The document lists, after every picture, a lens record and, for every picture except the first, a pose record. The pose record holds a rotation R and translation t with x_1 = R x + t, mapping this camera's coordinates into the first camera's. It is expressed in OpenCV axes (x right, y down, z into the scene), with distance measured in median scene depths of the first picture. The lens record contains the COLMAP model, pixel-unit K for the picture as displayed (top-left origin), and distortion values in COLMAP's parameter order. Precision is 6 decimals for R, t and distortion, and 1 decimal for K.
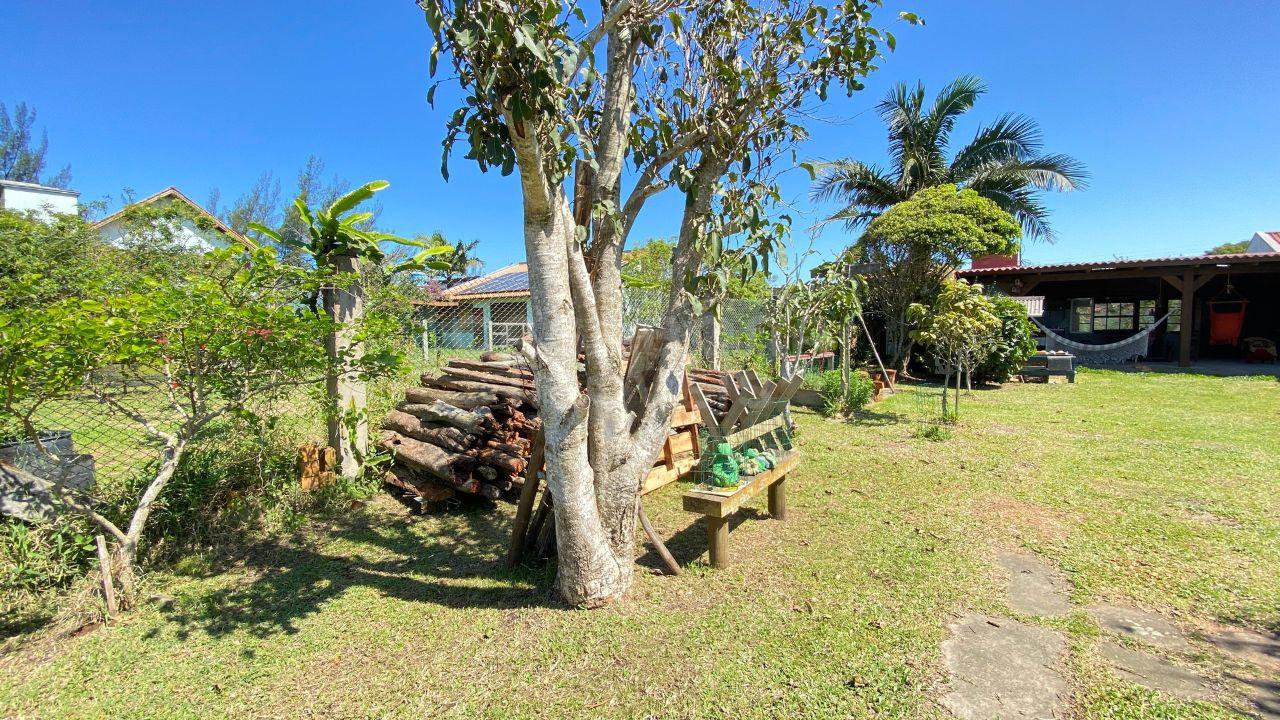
lens RADIAL K [[549.1, 0, 649.5], [0, 549.1, 357.2], [0, 0, 1]] dist [0.037073, -0.001941]
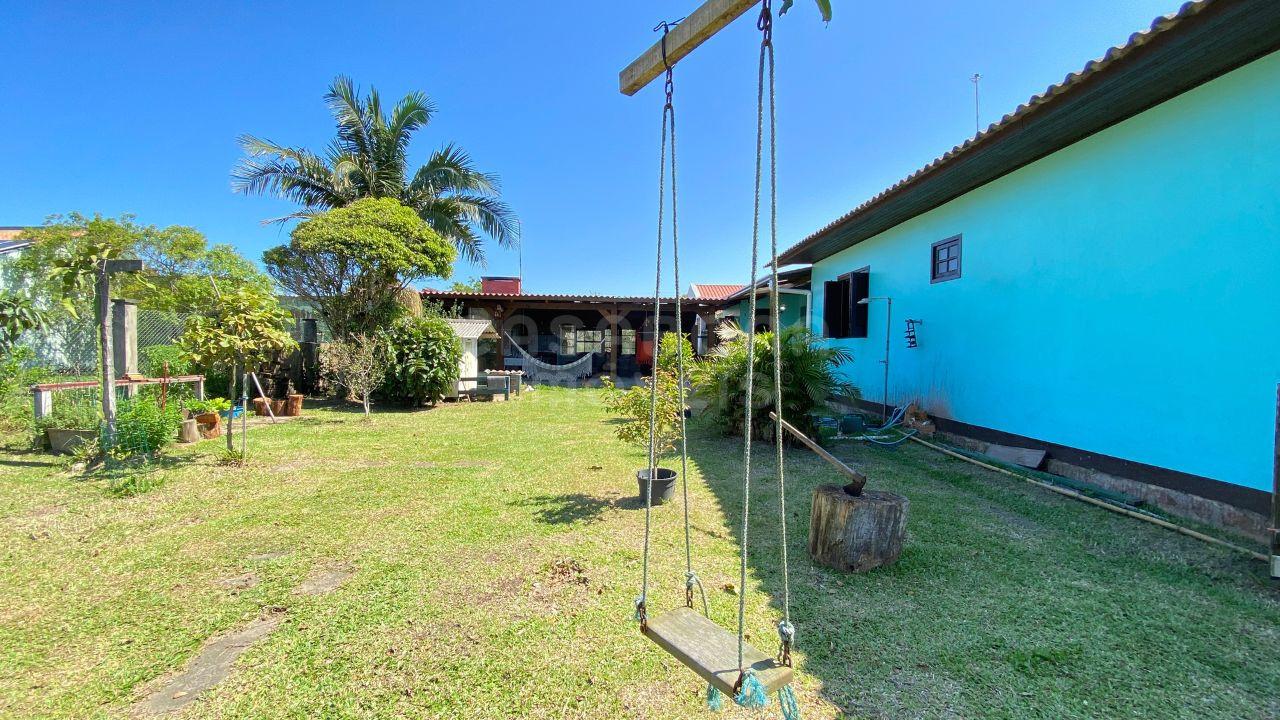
lens RADIAL K [[549.1, 0, 640.5], [0, 549.1, 371.9], [0, 0, 1]] dist [0.037073, -0.001941]
pose [[0.809436, -0.009326, 0.587135, 0.383732], [0.014357, 0.999889, -0.003910, -0.002310], [-0.587033, 0.011594, 0.809480, -0.027227]]
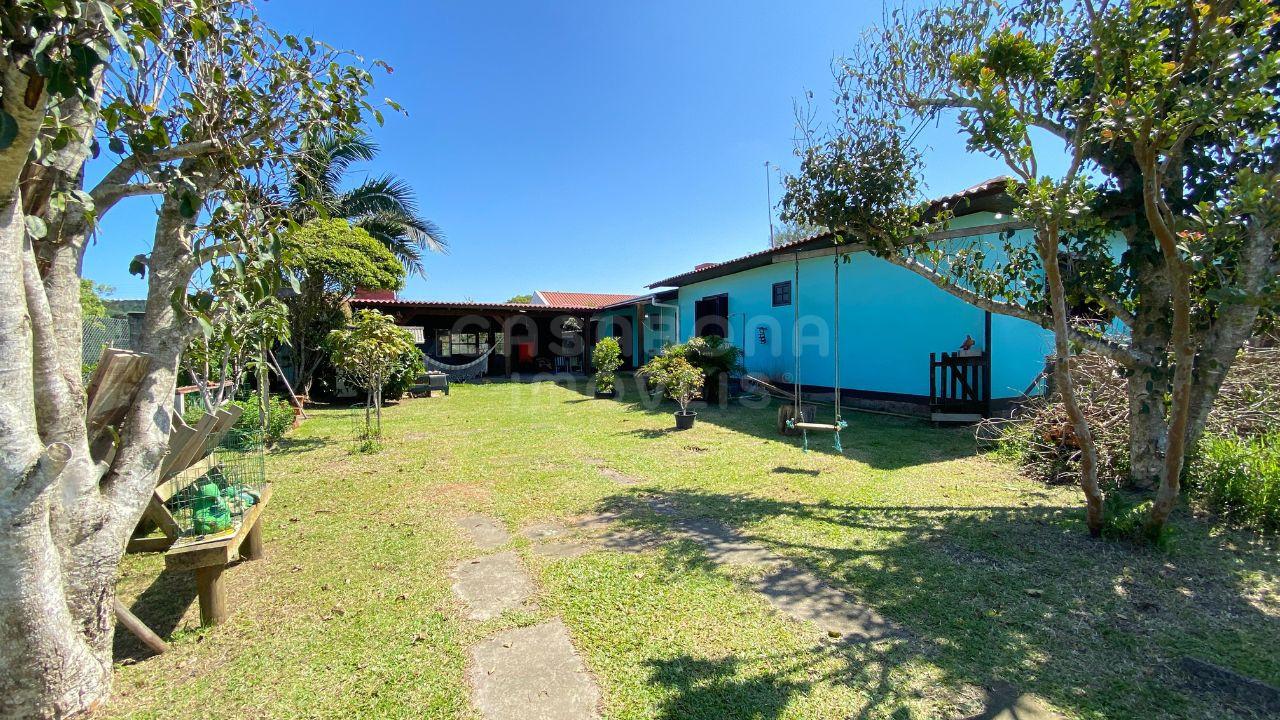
lens RADIAL K [[549.1, 0, 641.5], [0, 549.1, 361.8], [0, 0, 1]] dist [0.037073, -0.001941]
pose [[0.500164, -0.021822, 0.865656, -0.123345], [0.054535, 0.998492, -0.006339, 0.001774], [-0.864212, 0.050379, 0.500600, -0.025781]]
